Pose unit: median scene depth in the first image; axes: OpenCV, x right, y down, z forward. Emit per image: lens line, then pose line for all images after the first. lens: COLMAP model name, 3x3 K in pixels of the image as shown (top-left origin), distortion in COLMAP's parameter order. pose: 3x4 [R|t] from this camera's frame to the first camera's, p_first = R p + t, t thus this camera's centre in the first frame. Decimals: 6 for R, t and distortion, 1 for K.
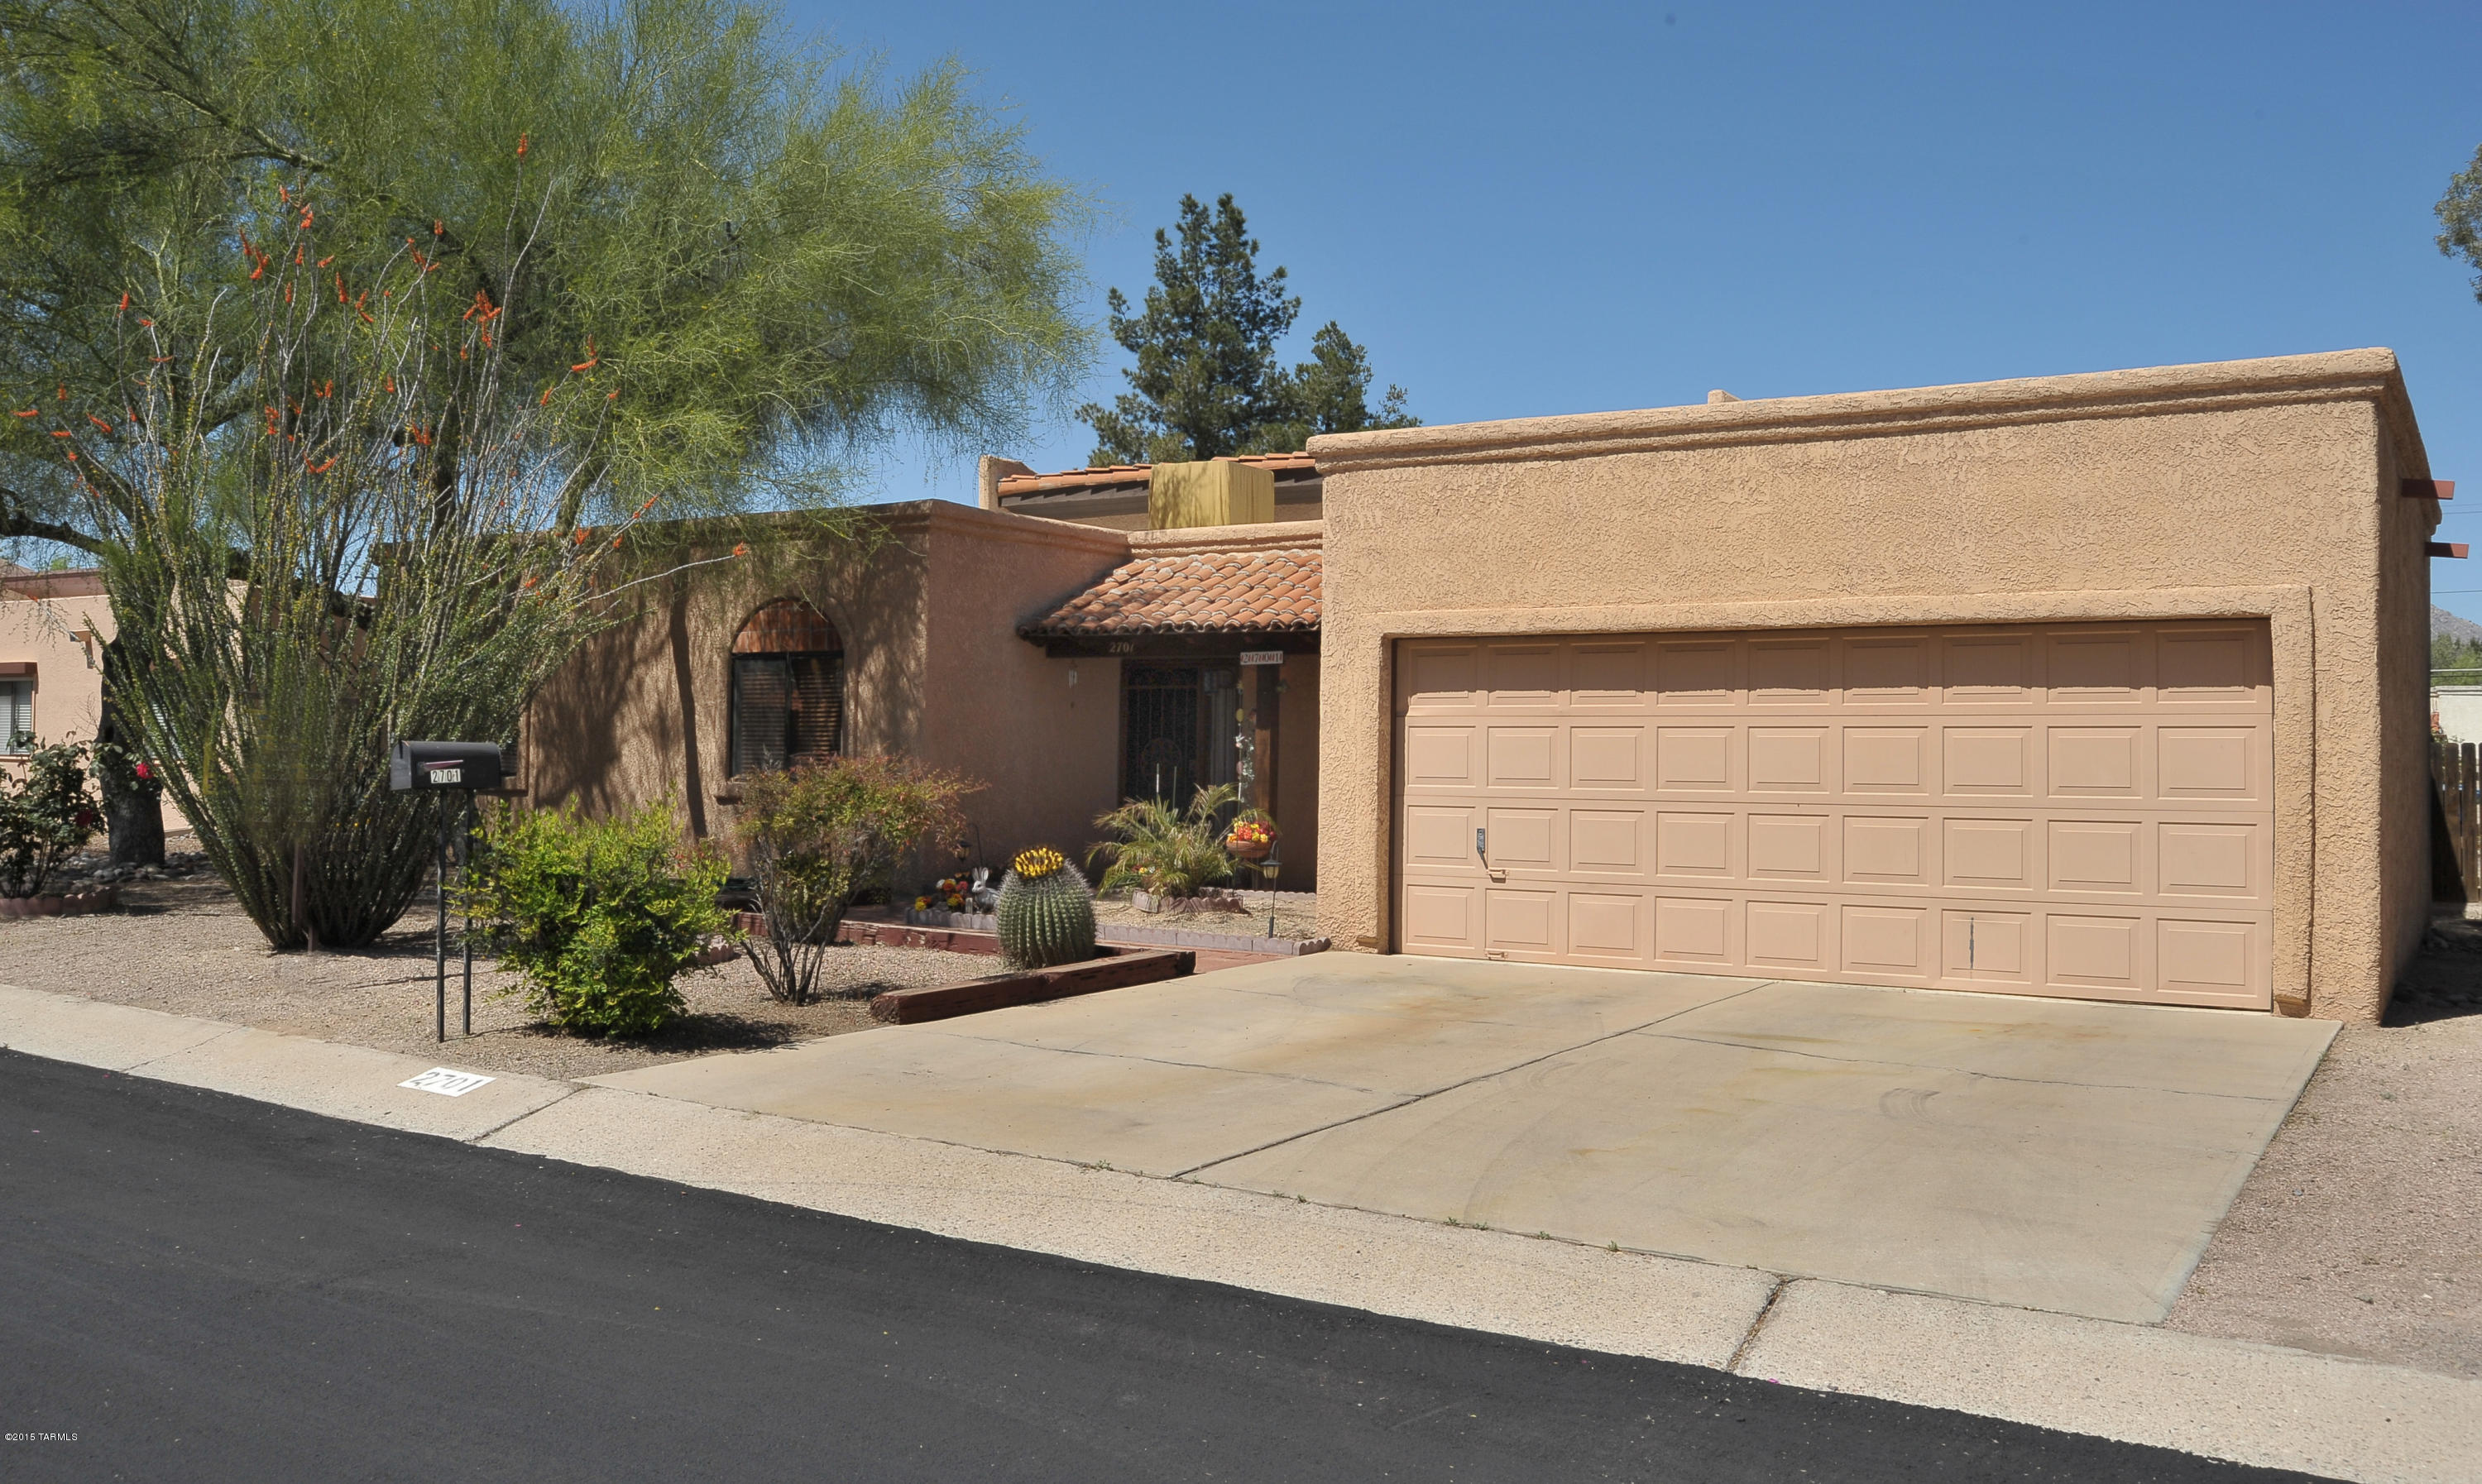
lens RADIAL K [[2062.4, 0, 1236.6], [0, 2062.4, 740.6], [0, 0, 1]] dist [-0.004102, -0.024009]
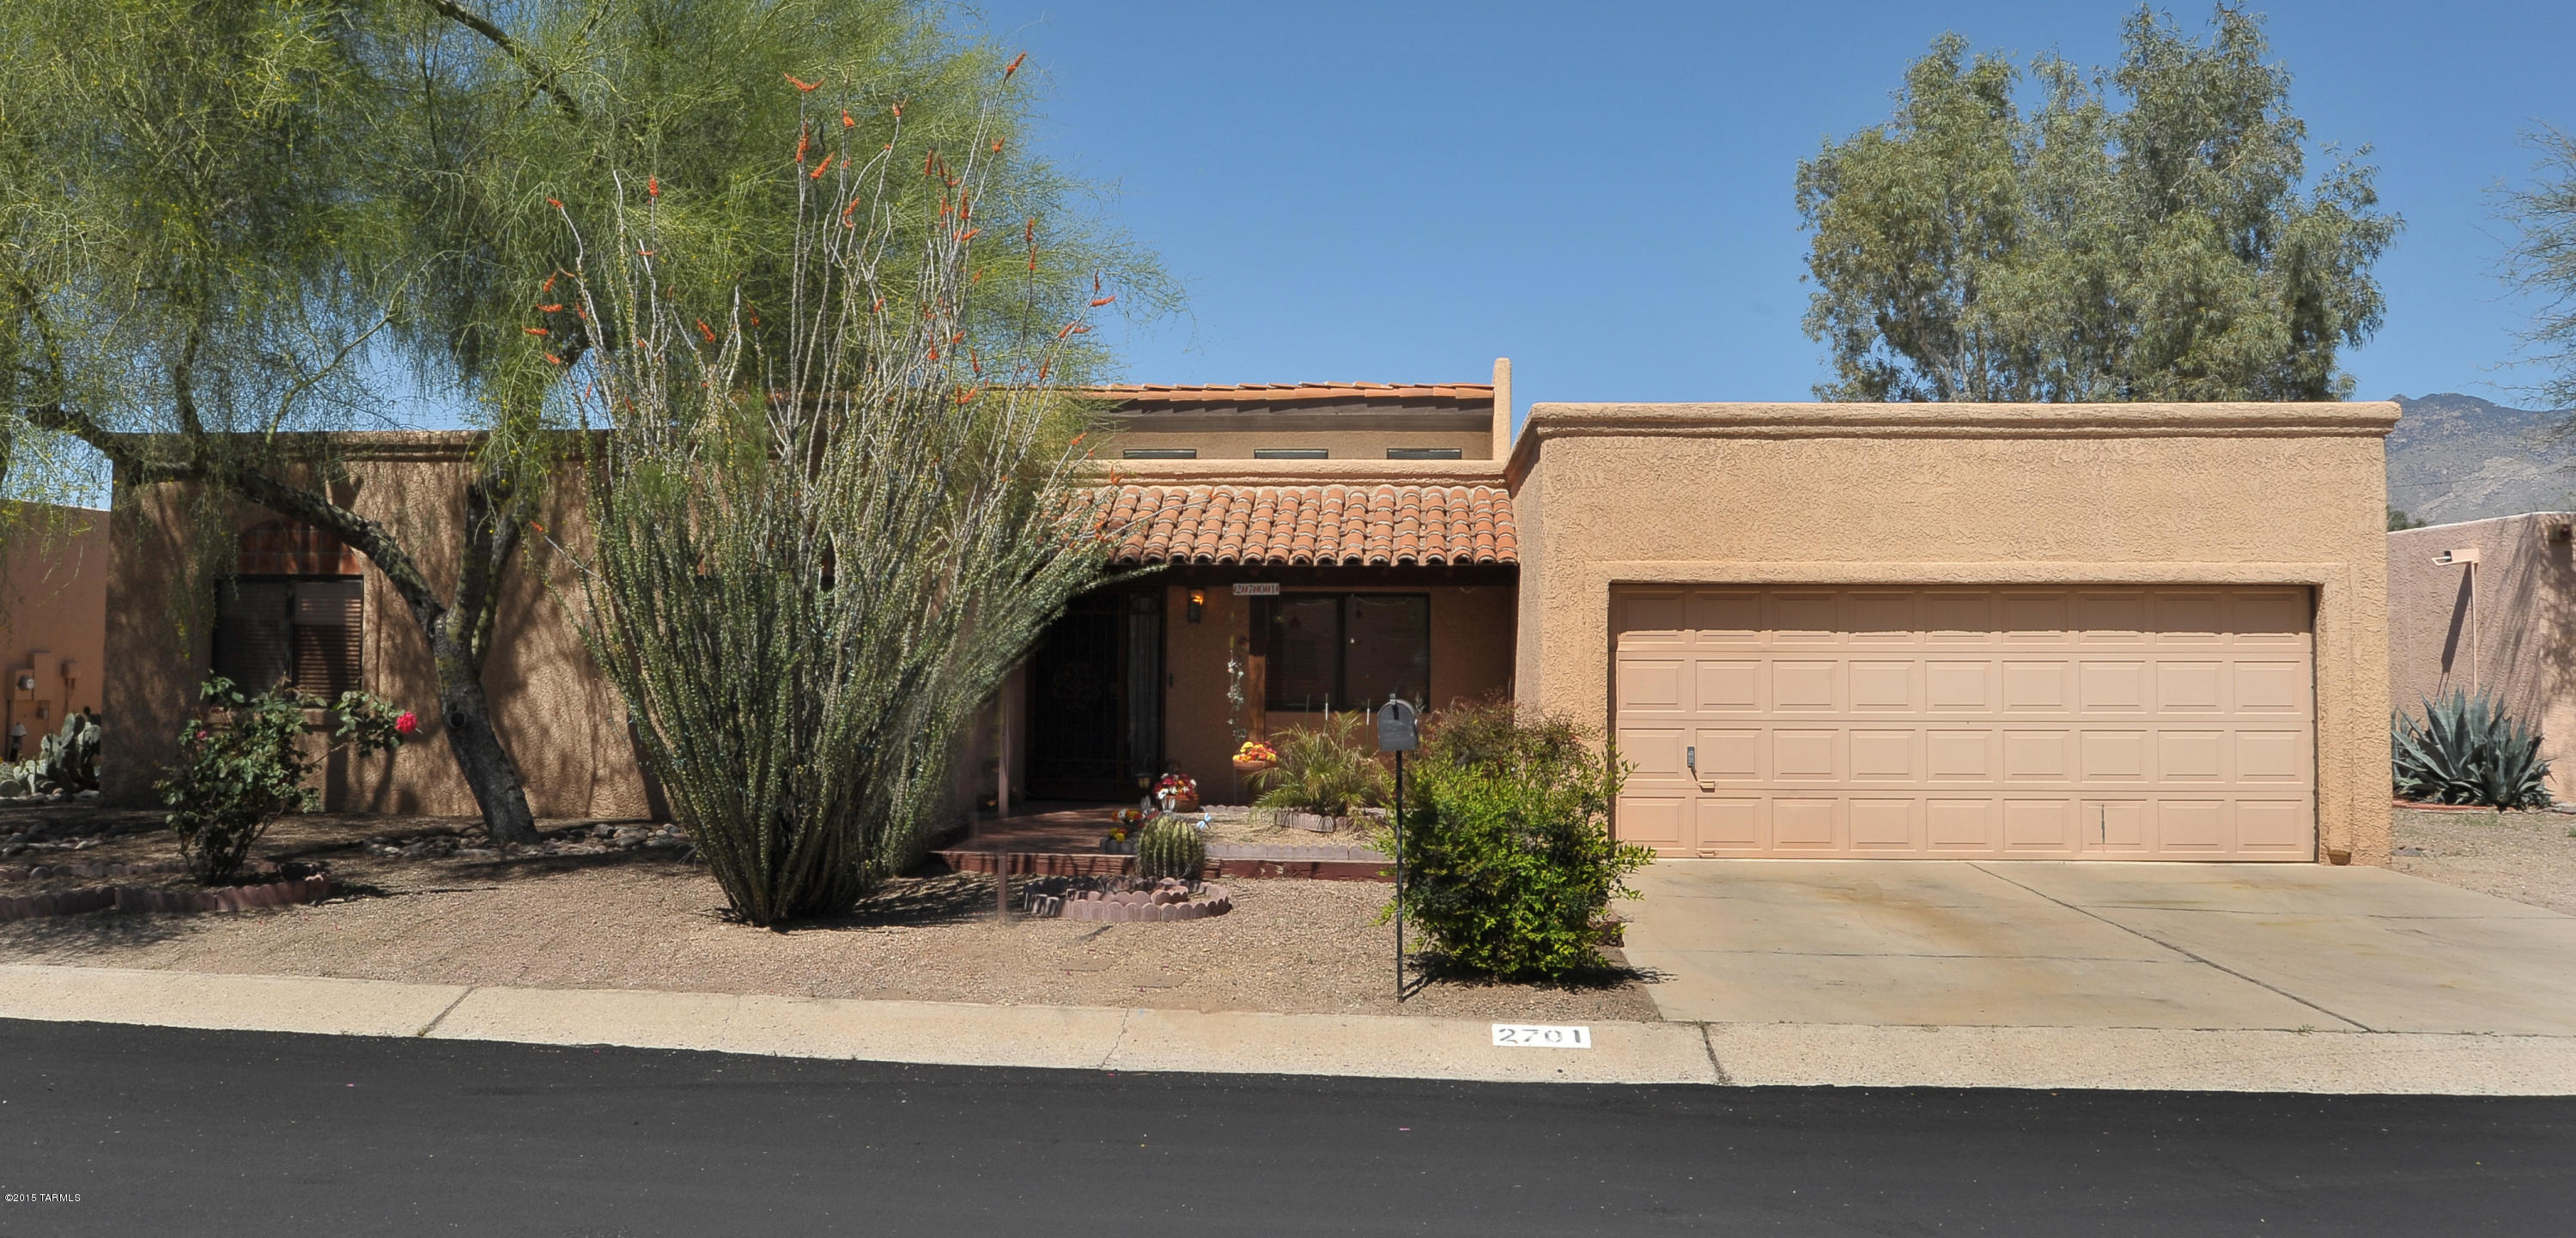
lens RADIAL K [[2001.6, 0, 1268.1], [0, 2001.6, 609.7], [0, 0, 1]] dist [-0.023553, 0.001634]
pose [[0.880168, 0.005412, 0.474631, -0.446475], [0.001257, 0.999905, -0.013734, -0.014131], [-0.474660, 0.012685, 0.880078, 0.076414]]
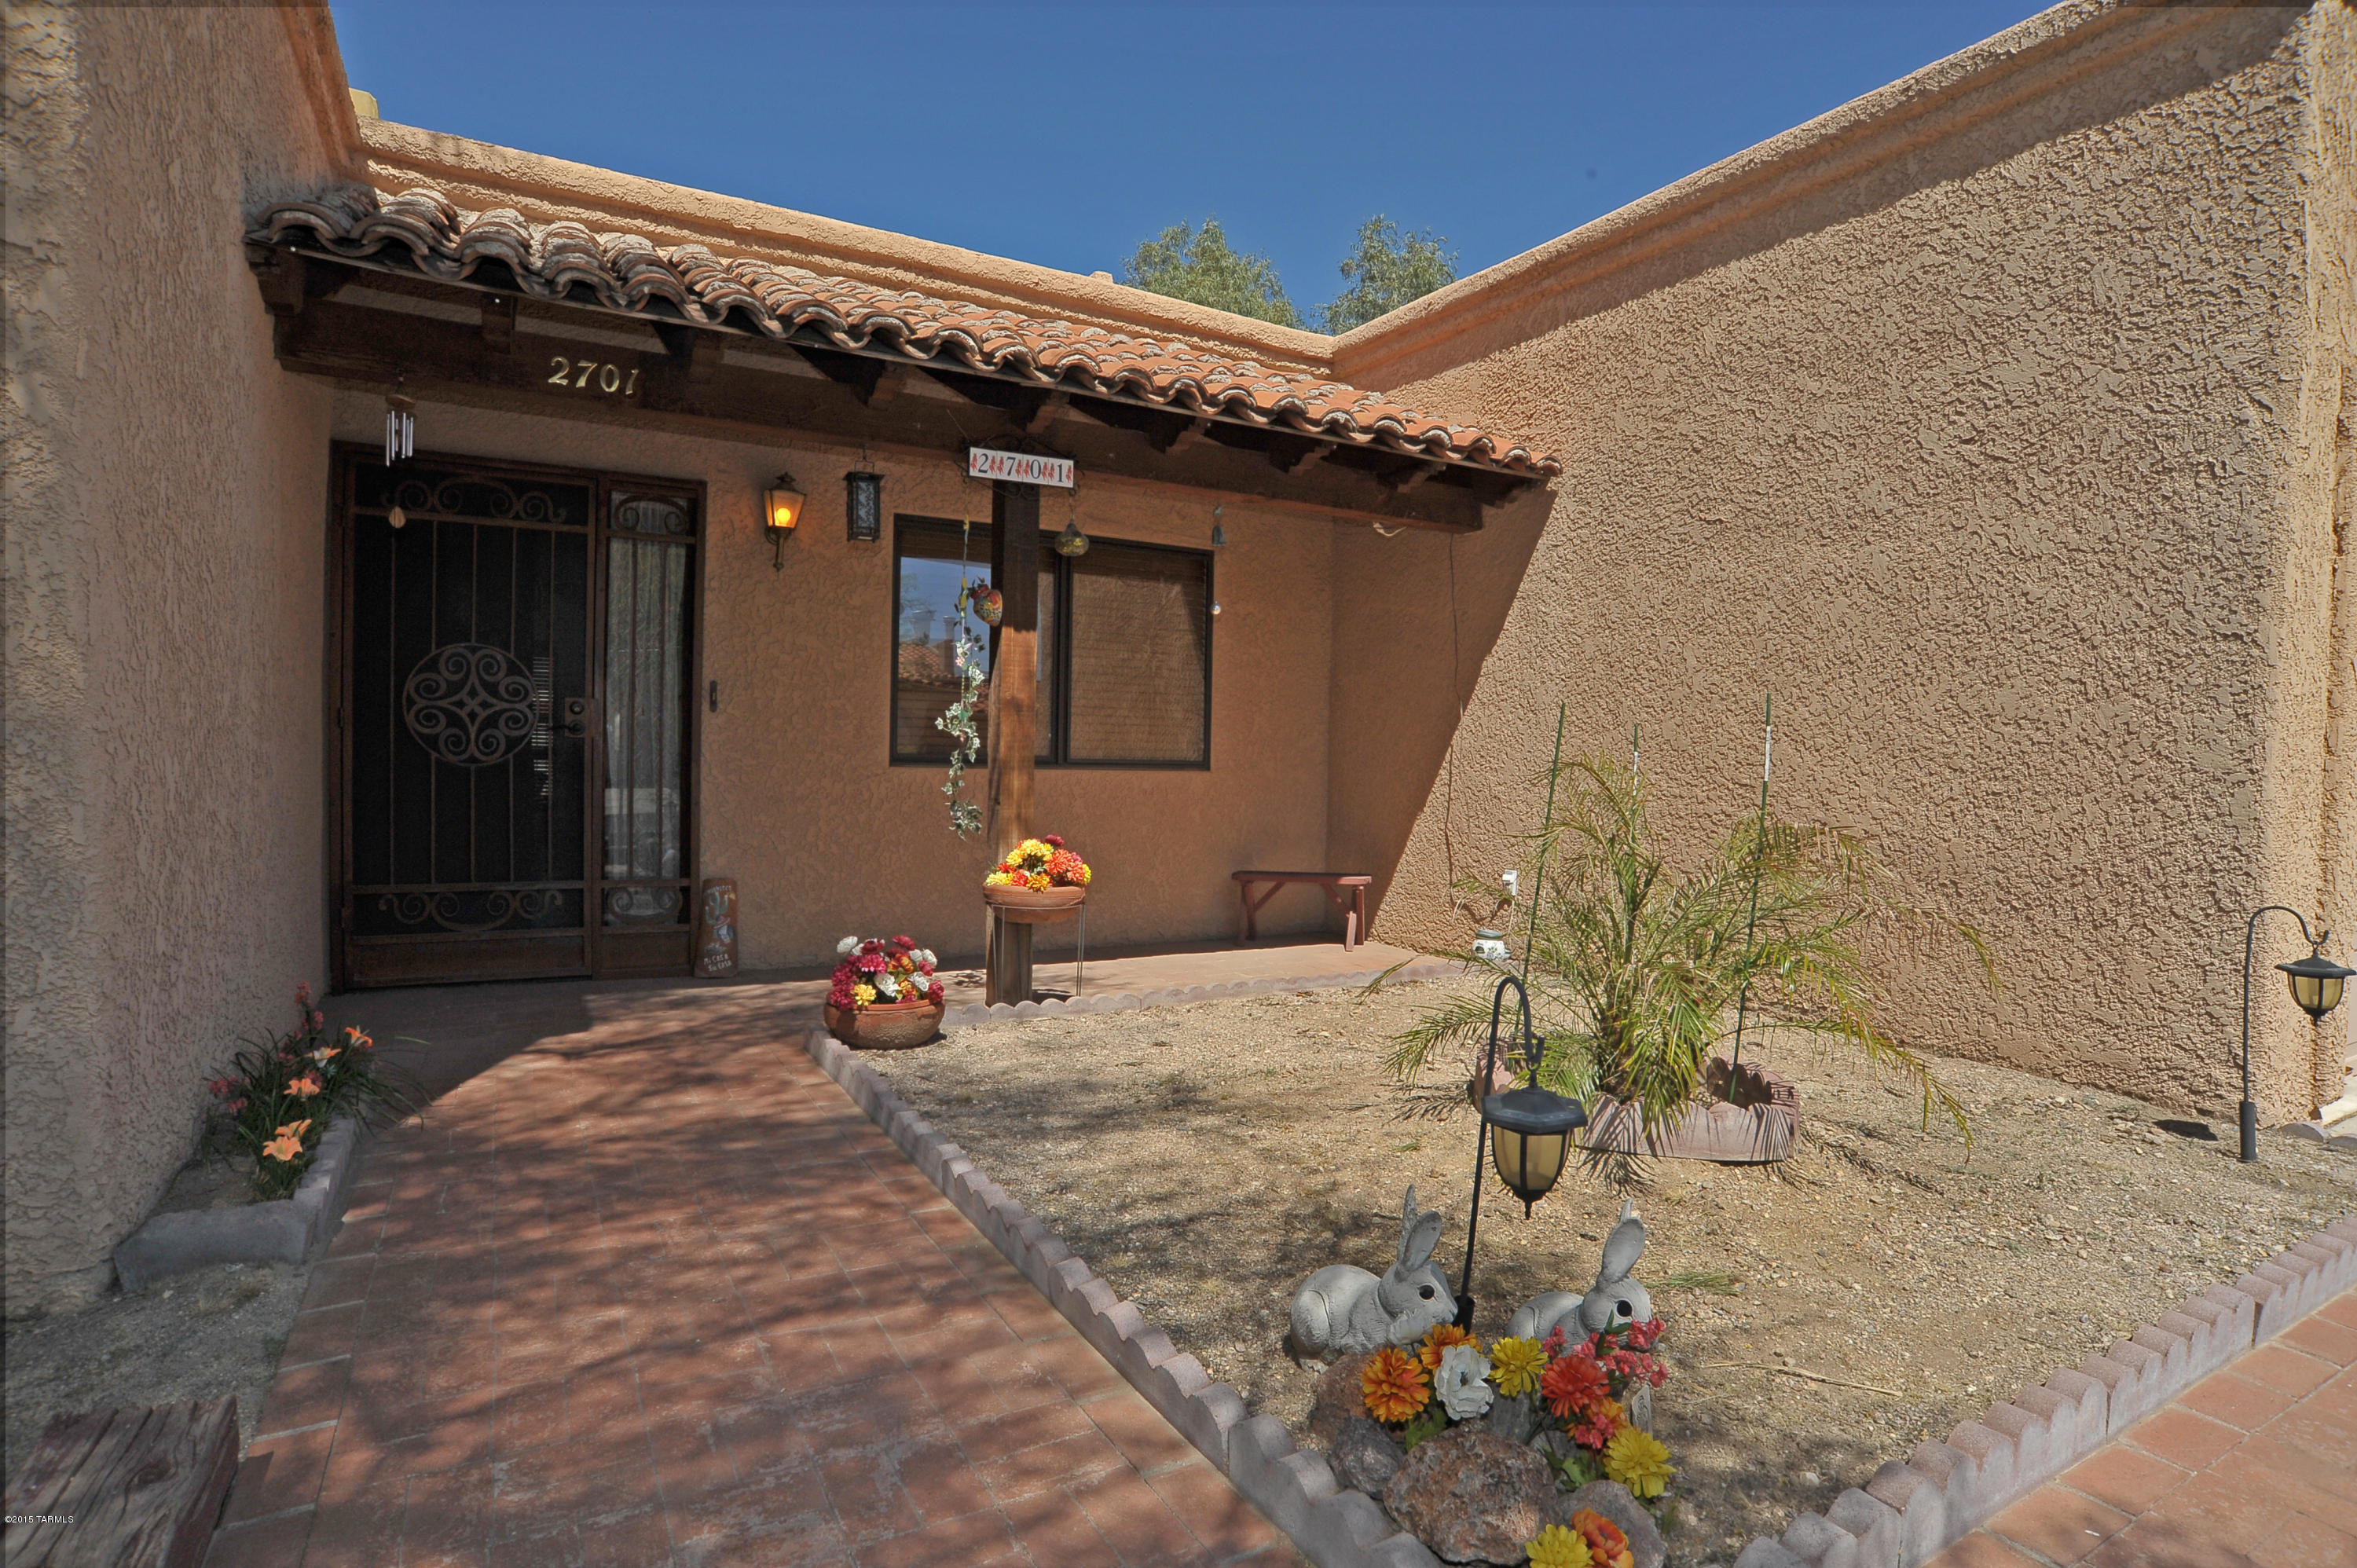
lens RADIAL K [[1201.2, 0, 1186.2], [0, 1201.2, 804.3], [0, 0, 1]] dist [-0.098933, 0.037913]
pose [[0.451157, -0.038297, 0.891623, -0.190109], [-0.018830, 0.998448, 0.052413, 0.016925], [-0.892246, -0.040436, 0.449736, 0.798264]]
